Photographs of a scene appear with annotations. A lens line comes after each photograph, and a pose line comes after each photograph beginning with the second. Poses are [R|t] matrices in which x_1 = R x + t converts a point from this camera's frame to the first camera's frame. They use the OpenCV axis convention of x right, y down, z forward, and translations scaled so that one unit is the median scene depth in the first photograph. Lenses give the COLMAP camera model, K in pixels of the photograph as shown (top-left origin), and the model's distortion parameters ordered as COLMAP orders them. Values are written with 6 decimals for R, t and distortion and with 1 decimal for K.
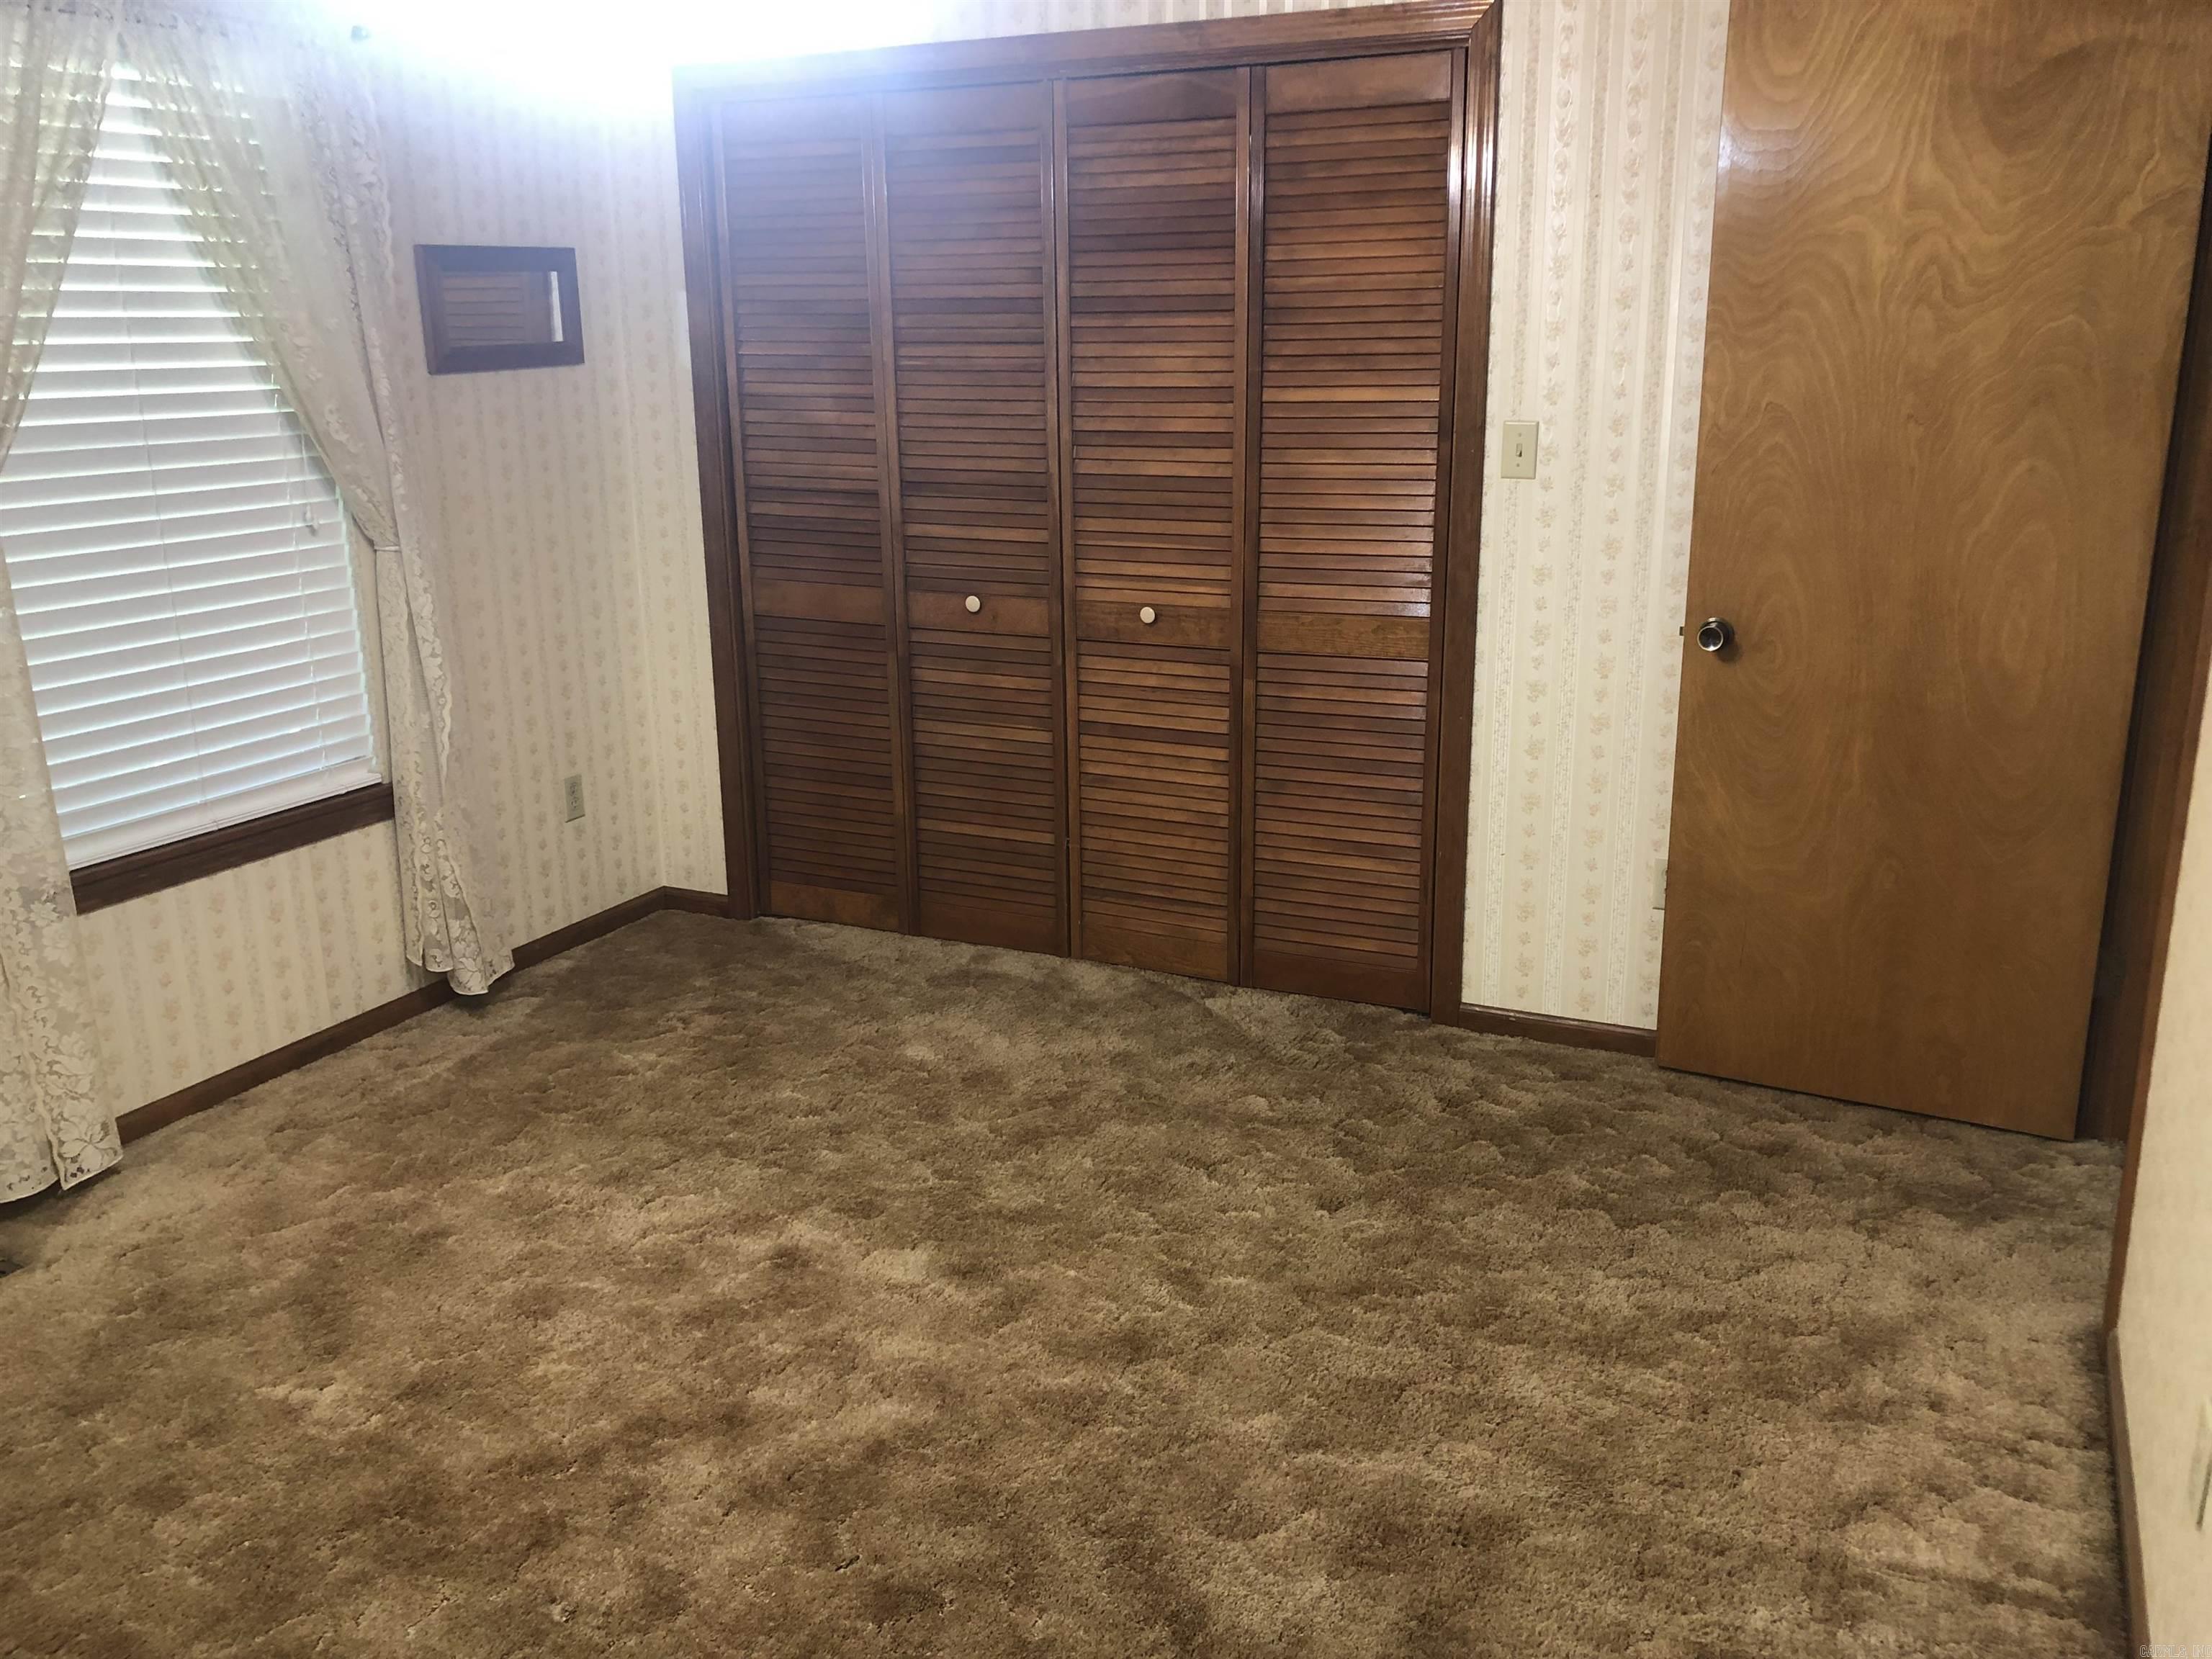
lens RADIAL K [[1824.9, 0, 1106.0], [0, 1824.9, 829.5], [0, 0, 1]] dist [0.017637, -0.000265]
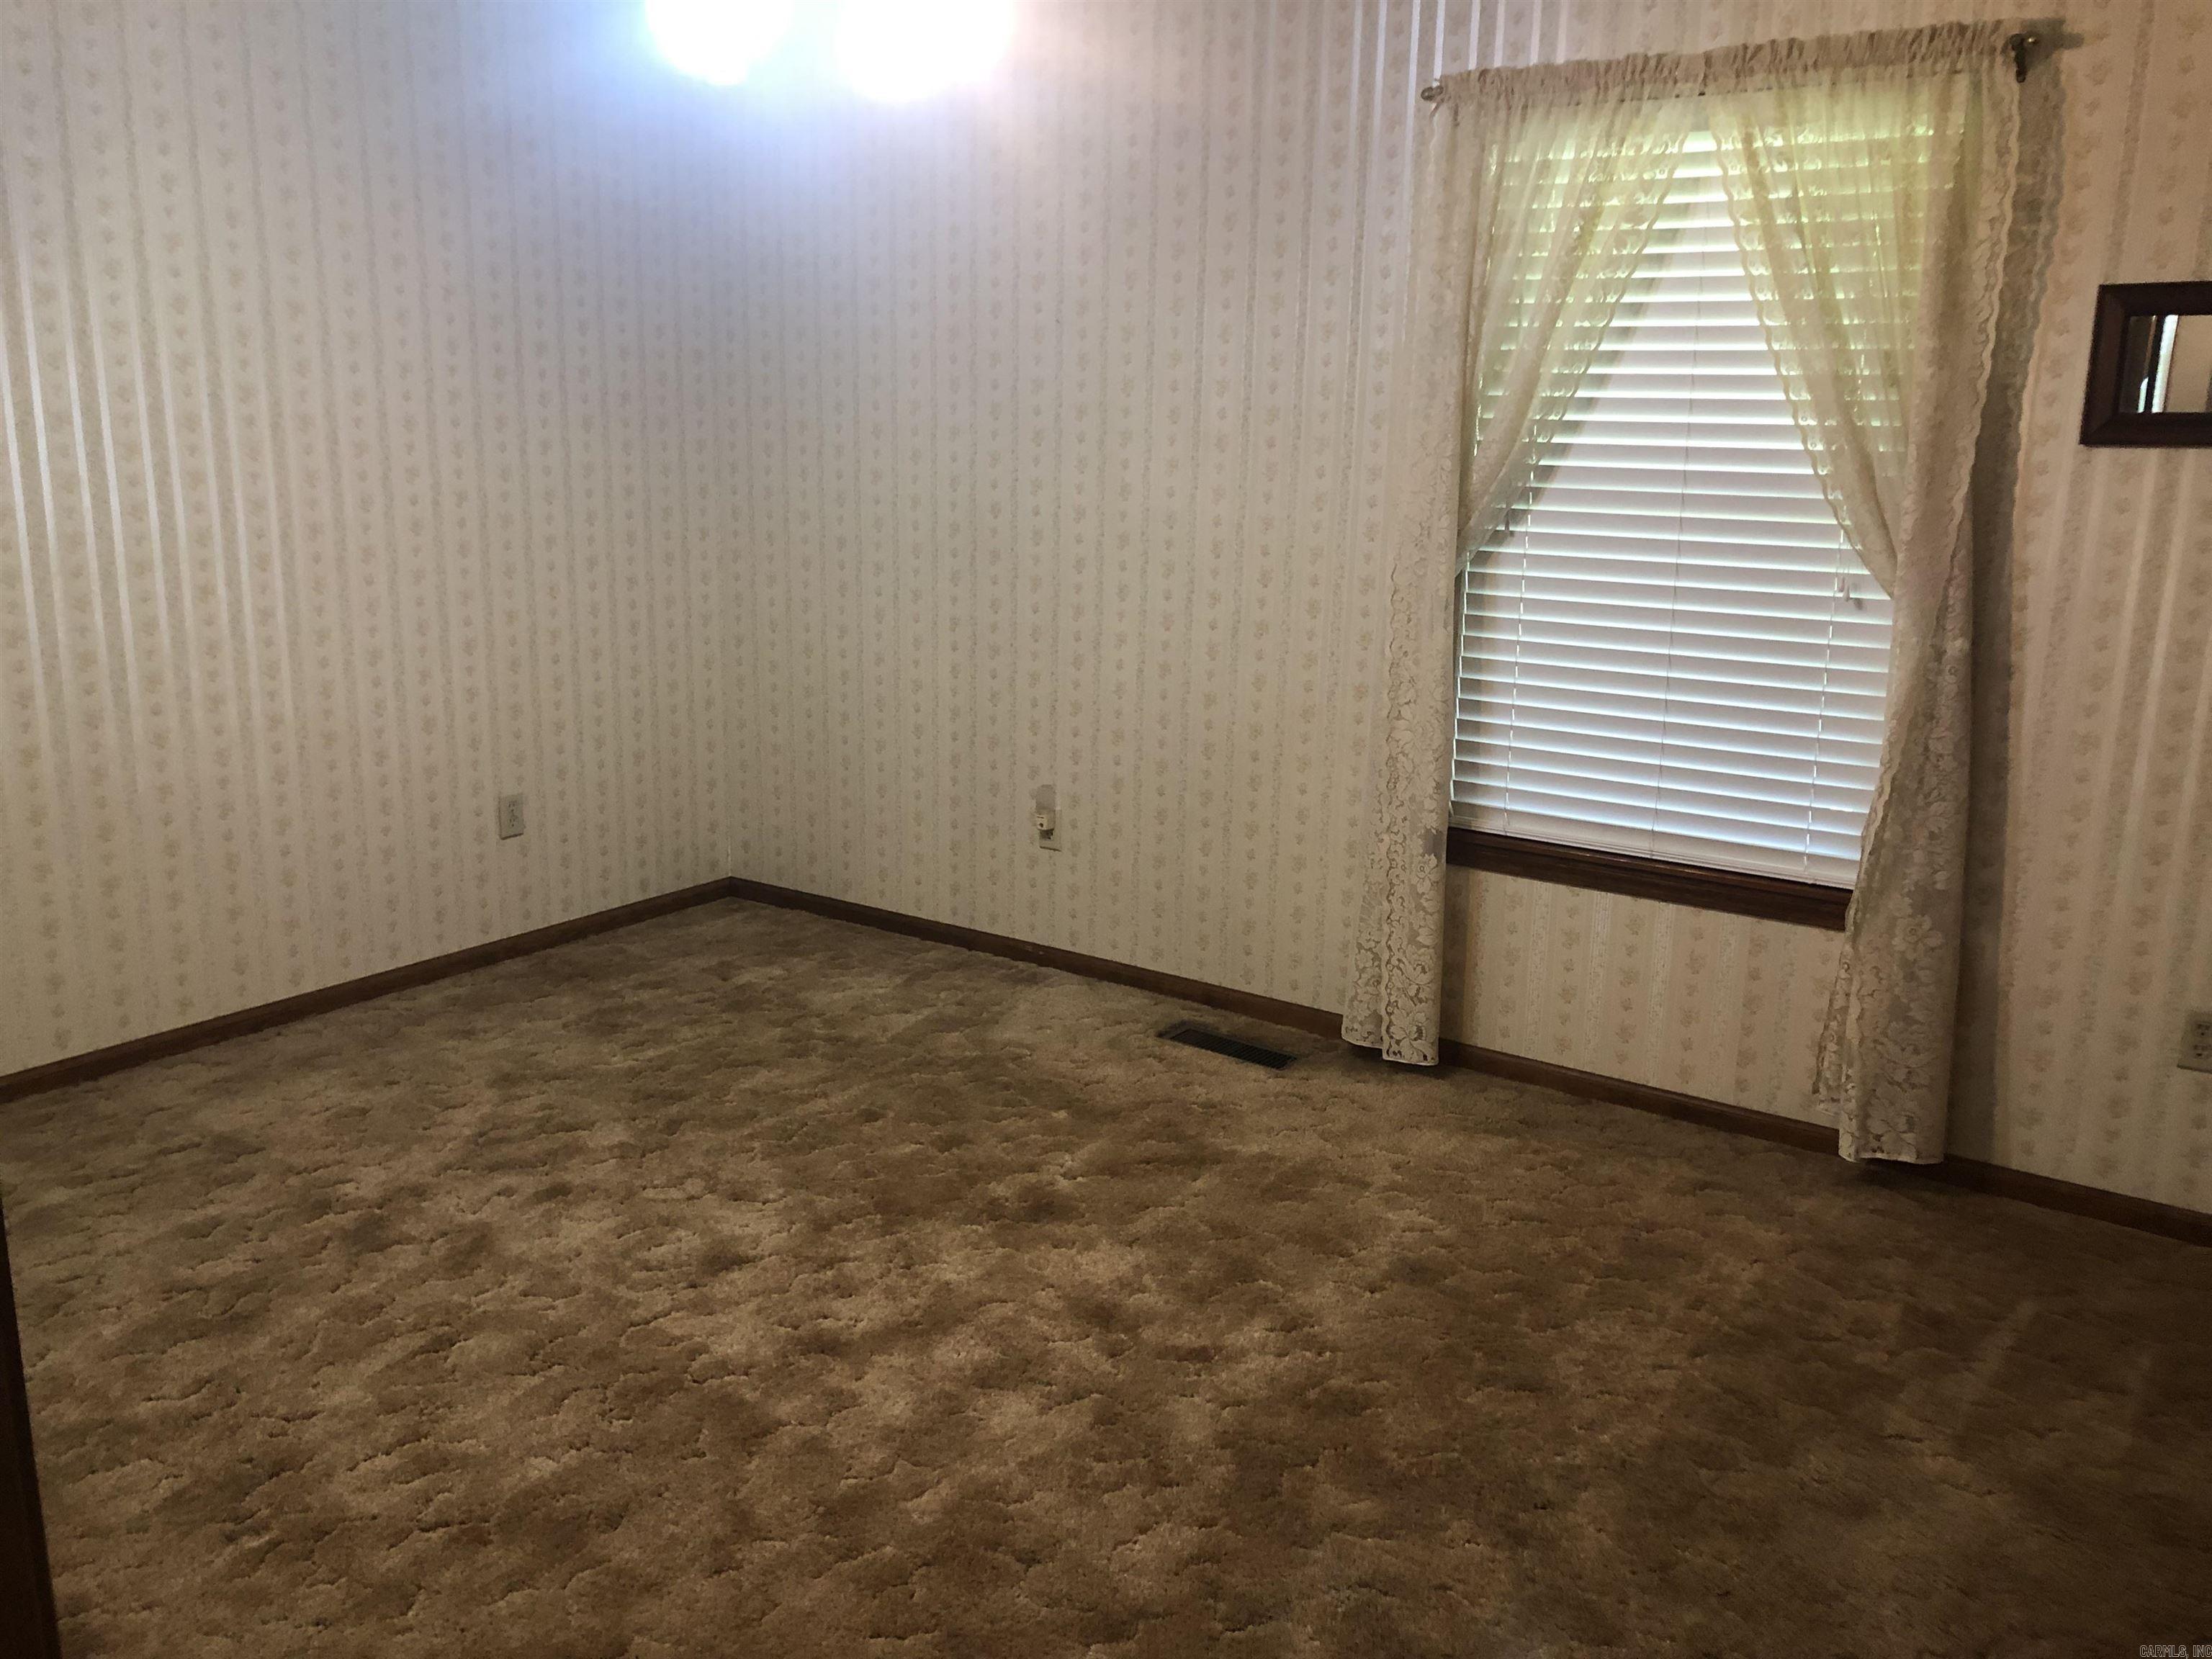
lens RADIAL K [[1824.9, 0, 1106.0], [0, 1824.9, 829.5], [0, 0, 1]] dist [0.017637, -0.000265]
pose [[-0.170455, 0.233581, -0.957280, 0.579693], [-0.277851, 0.920681, 0.274126, -0.220995], [0.945380, 0.312707, -0.092034, 0.815464]]
